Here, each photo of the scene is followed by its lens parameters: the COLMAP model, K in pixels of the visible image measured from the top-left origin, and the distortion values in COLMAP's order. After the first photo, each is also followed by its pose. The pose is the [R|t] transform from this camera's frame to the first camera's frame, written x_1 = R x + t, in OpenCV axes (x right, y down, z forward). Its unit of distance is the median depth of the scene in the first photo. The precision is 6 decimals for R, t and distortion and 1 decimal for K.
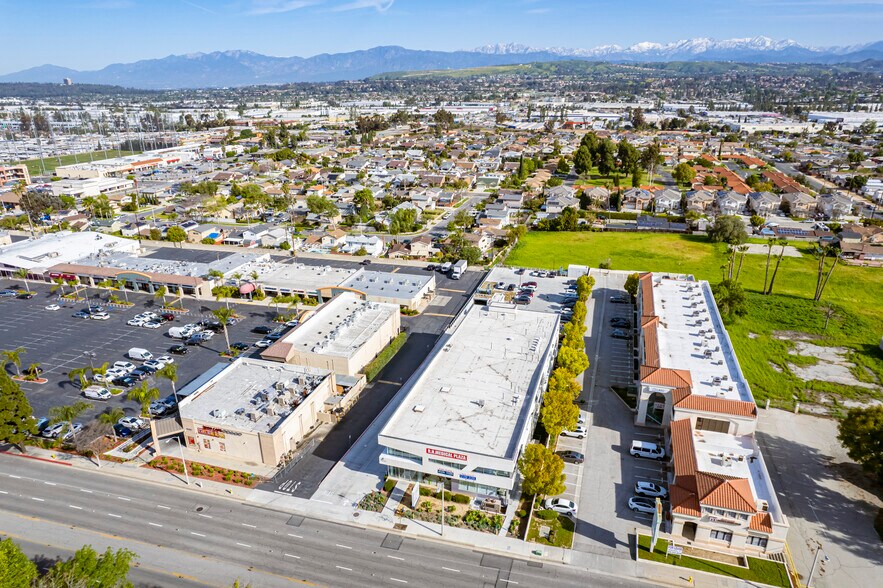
lens RADIAL K [[559.1, 0, 443.7], [0, 559.1, 304.9], [0, 0, 1]] dist [-0.074055, 0.061532]
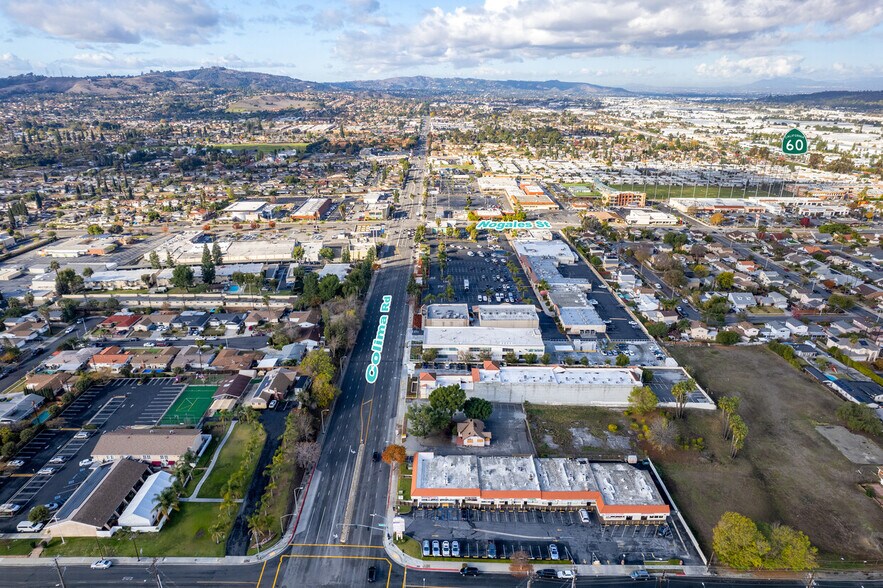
lens RADIAL K [[559.1, 0, 443.7], [0, 559.1, 304.9], [0, 0, 1]] dist [-0.074055, 0.061532]
pose [[0.293902, 0.361957, -0.884652, 1.273938], [-0.364587, 0.898006, 0.246296, -0.333802], [0.883571, 0.250146, 0.395891, -0.119647]]
